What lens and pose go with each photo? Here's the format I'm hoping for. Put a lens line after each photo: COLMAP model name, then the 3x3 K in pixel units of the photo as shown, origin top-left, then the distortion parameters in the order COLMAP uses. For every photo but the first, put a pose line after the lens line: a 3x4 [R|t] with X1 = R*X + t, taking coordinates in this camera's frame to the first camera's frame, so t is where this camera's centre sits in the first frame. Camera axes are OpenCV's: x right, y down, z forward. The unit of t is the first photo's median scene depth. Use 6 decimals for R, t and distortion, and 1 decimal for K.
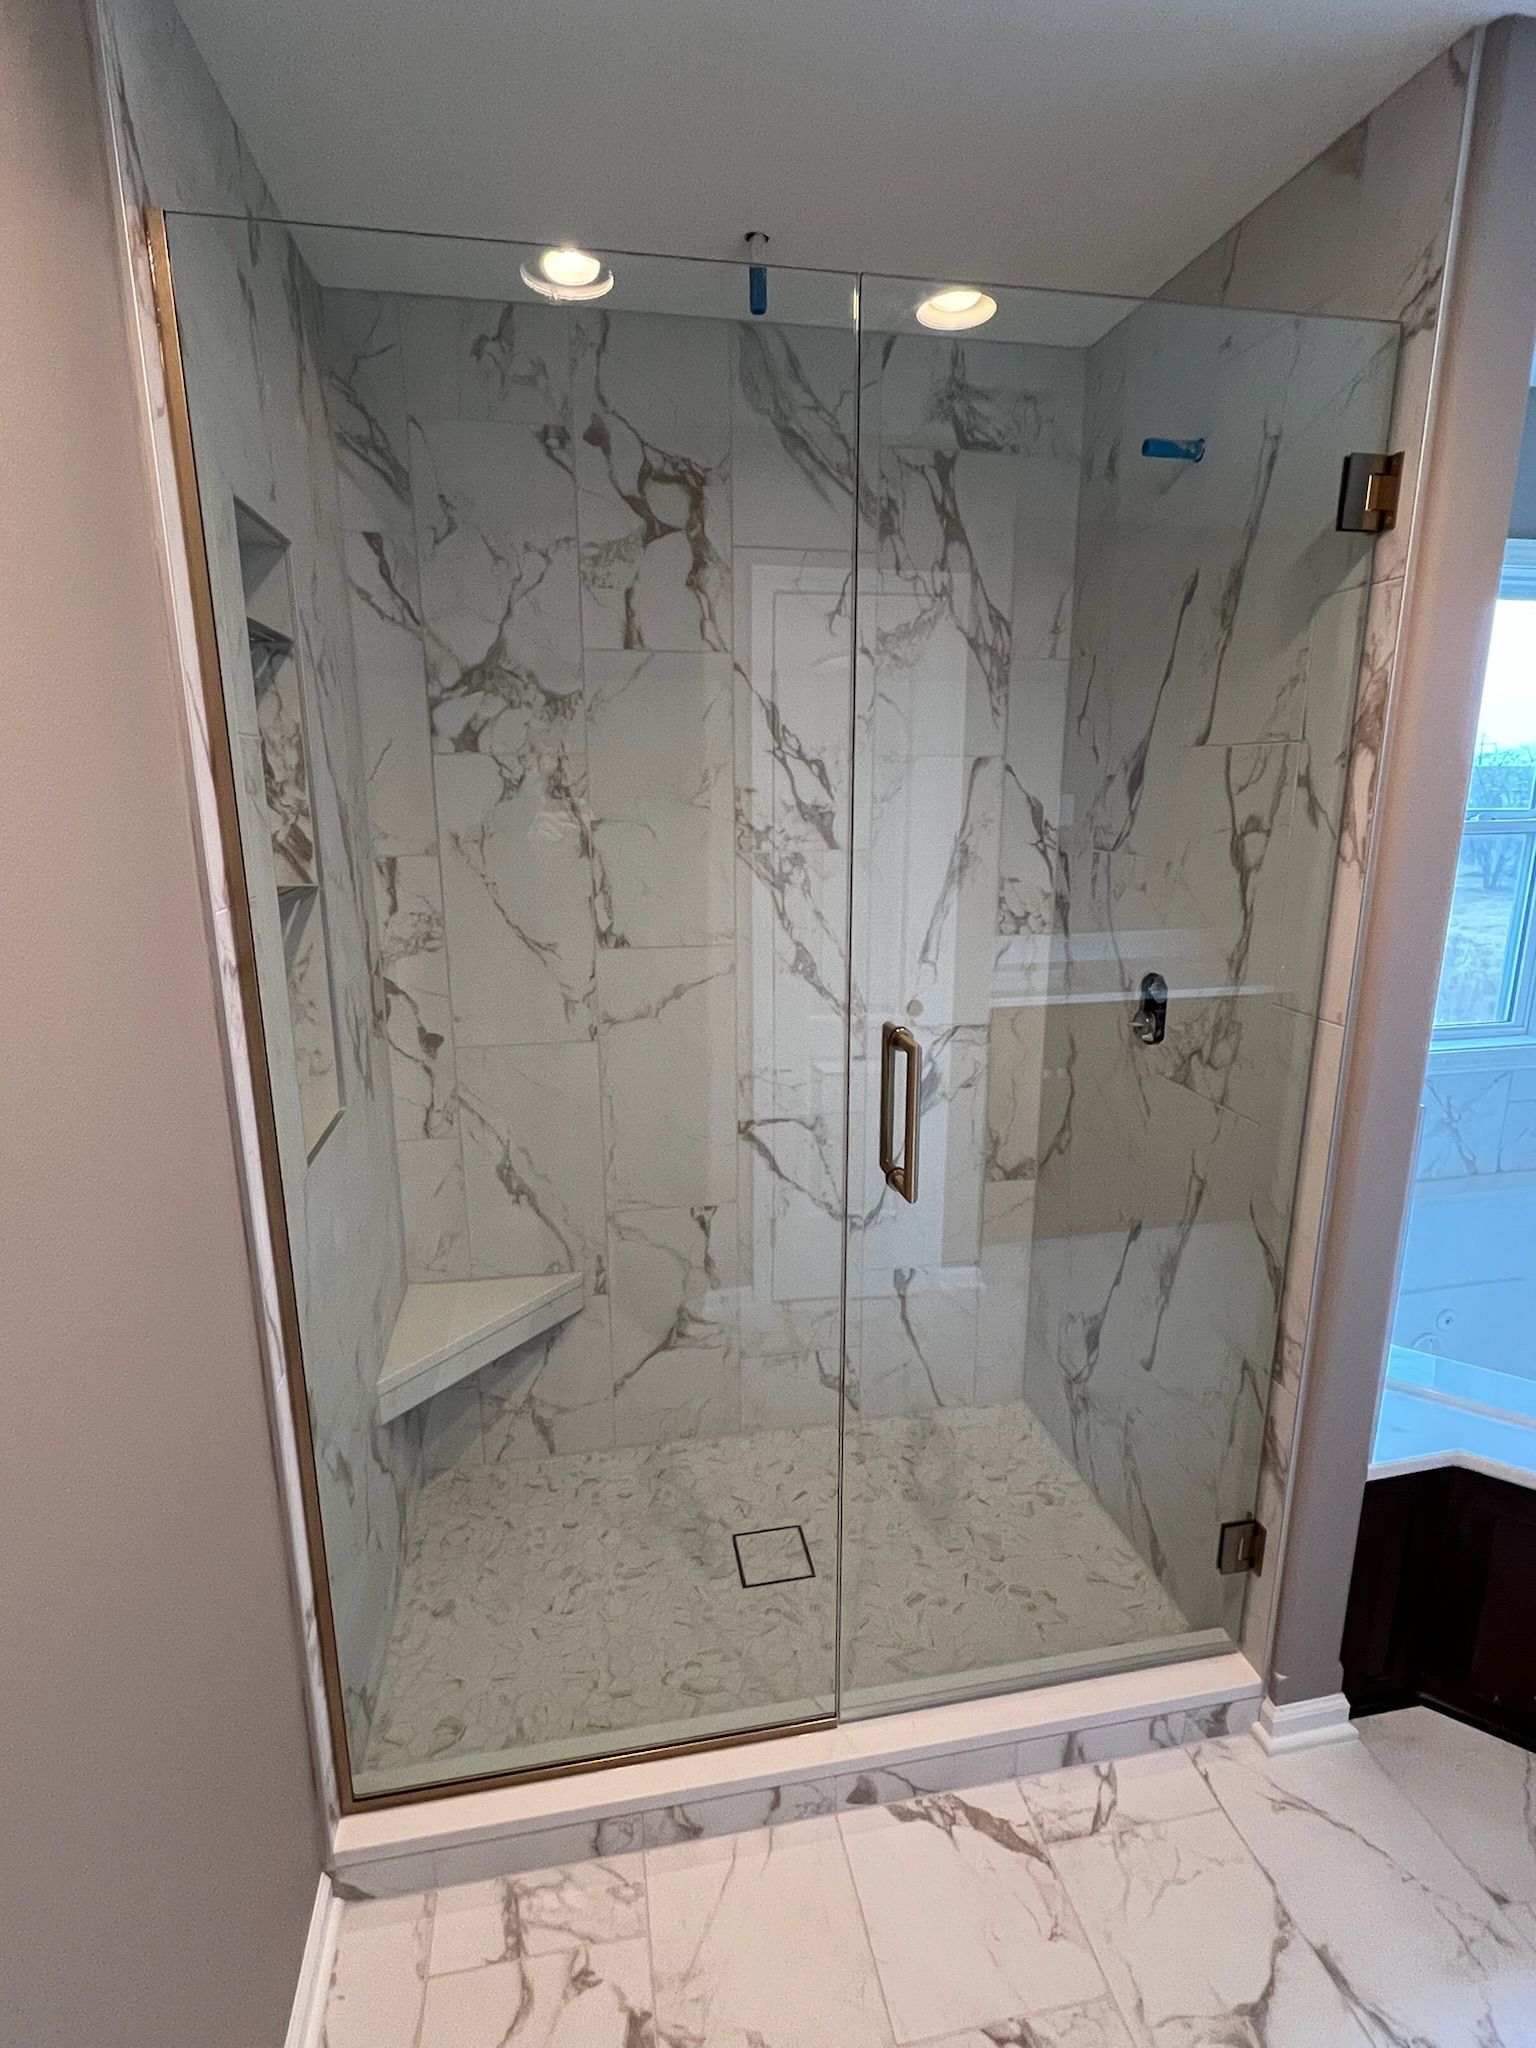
lens RADIAL K [[1006.3, 0, 771.9], [0, 1006.3, 1020.6], [0, 0, 1]] dist [0.000003, -0.001149]
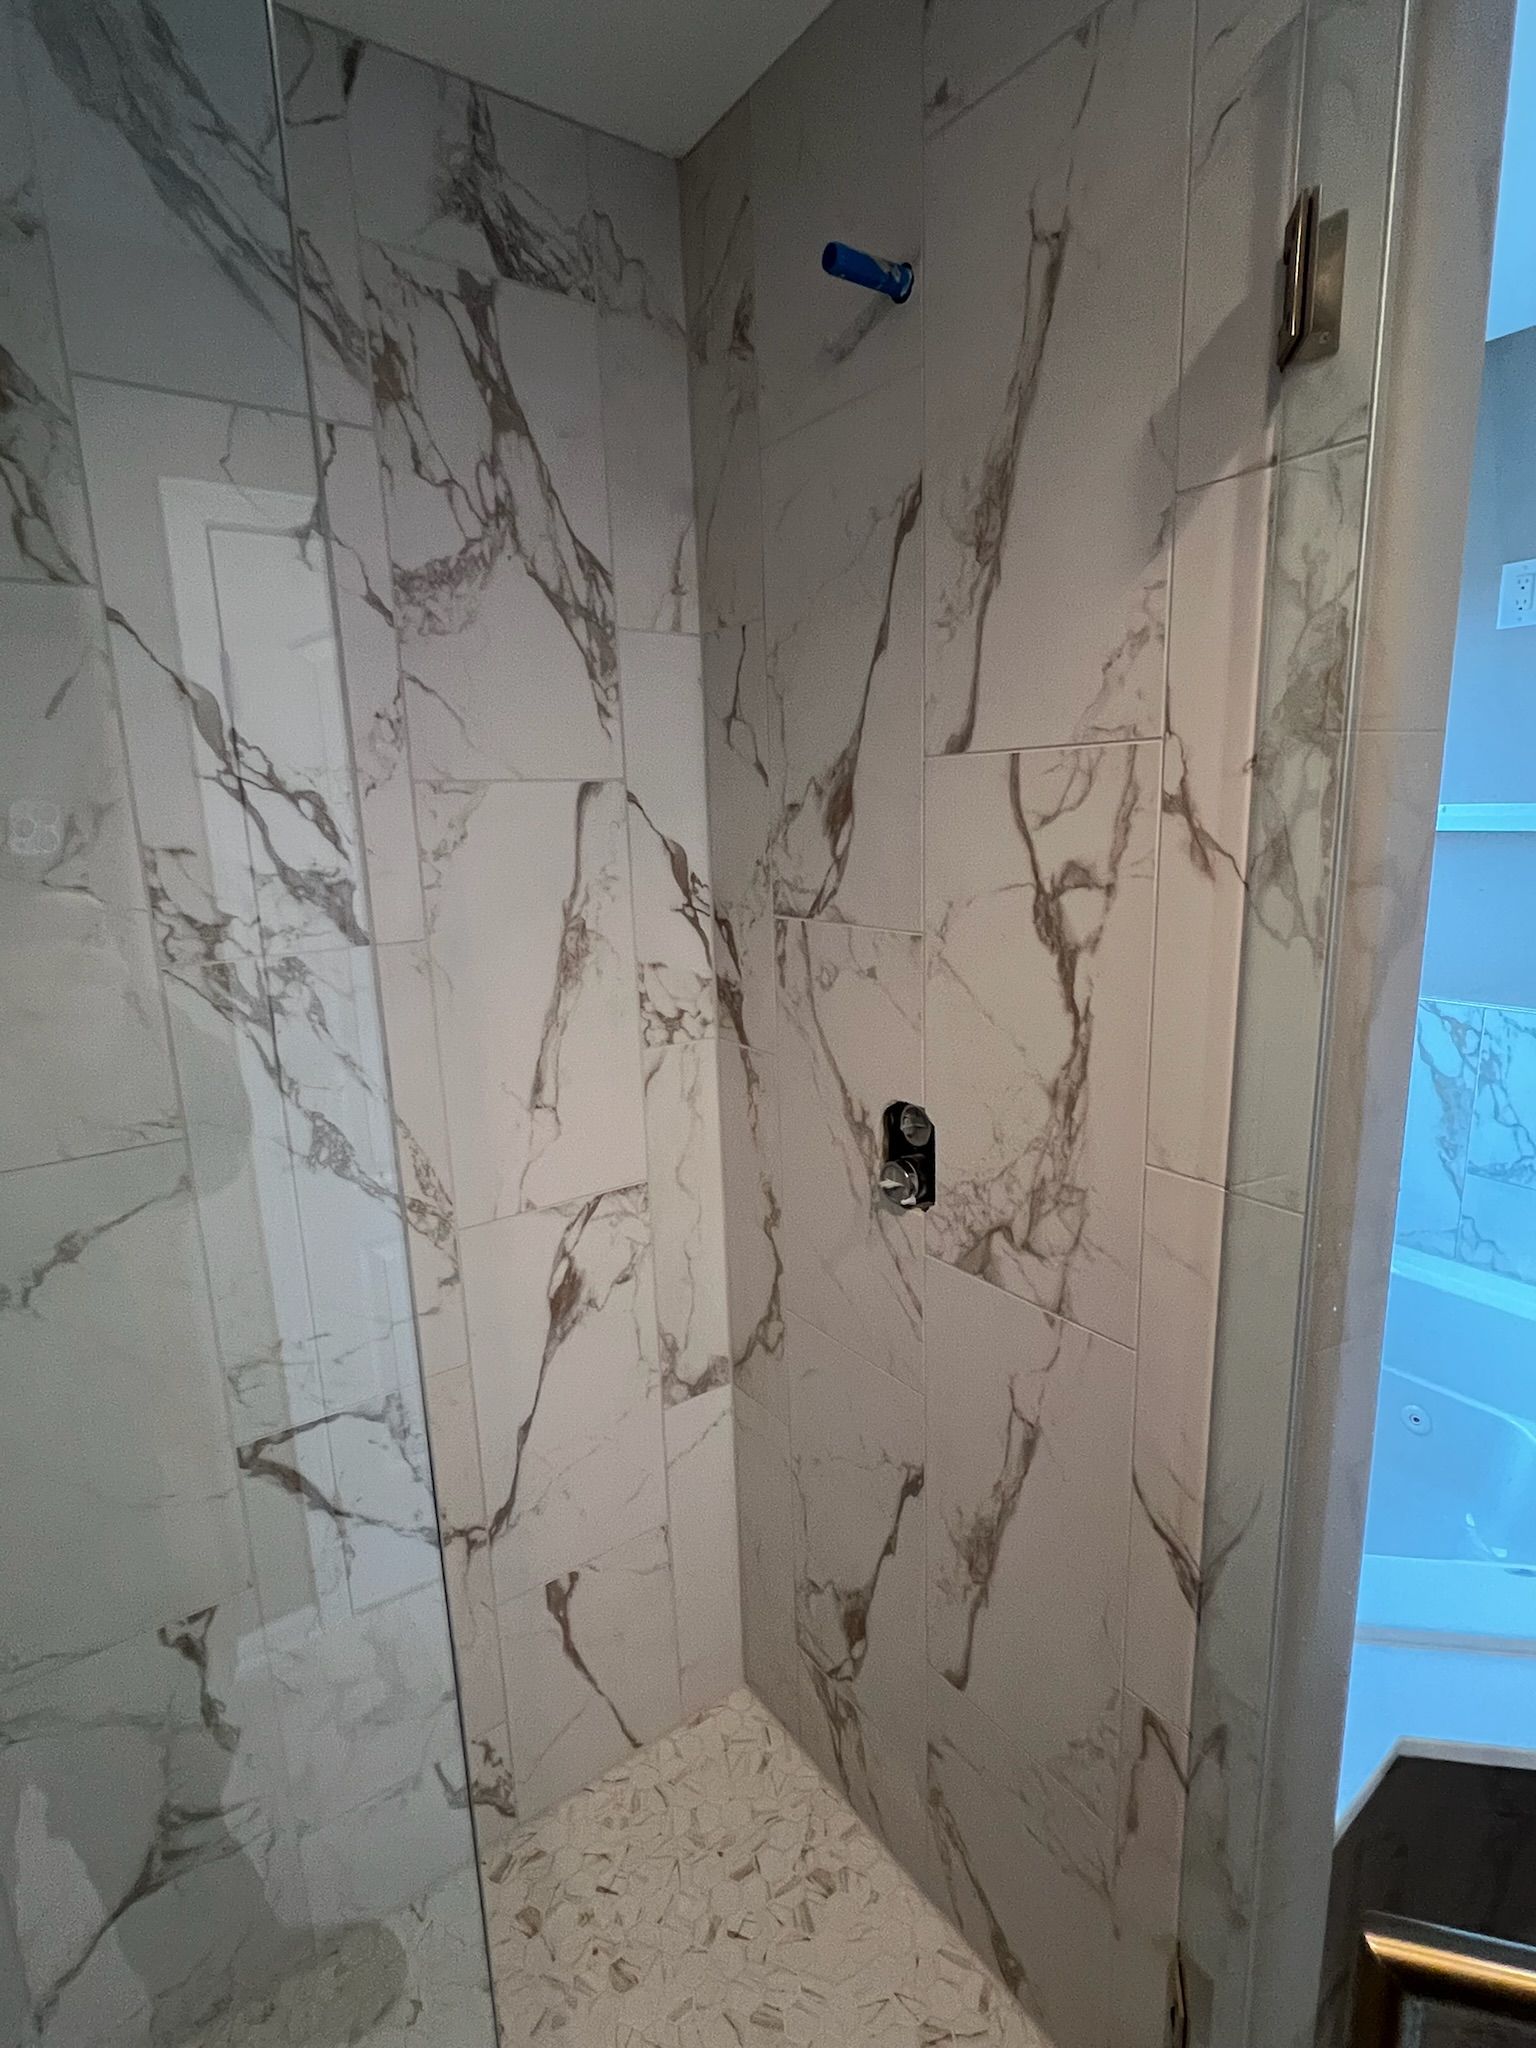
lens RADIAL K [[1006.3, 0, 758.1], [0, 1006.3, 1021.8], [0, 0, 1]] dist [0.000003, -0.001149]
pose [[0.909760, -0.113658, 0.399272, 0.036519], [0.125910, 0.992031, -0.004497, -0.103378], [-0.395579, 0.054364, 0.916822, 0.417009]]
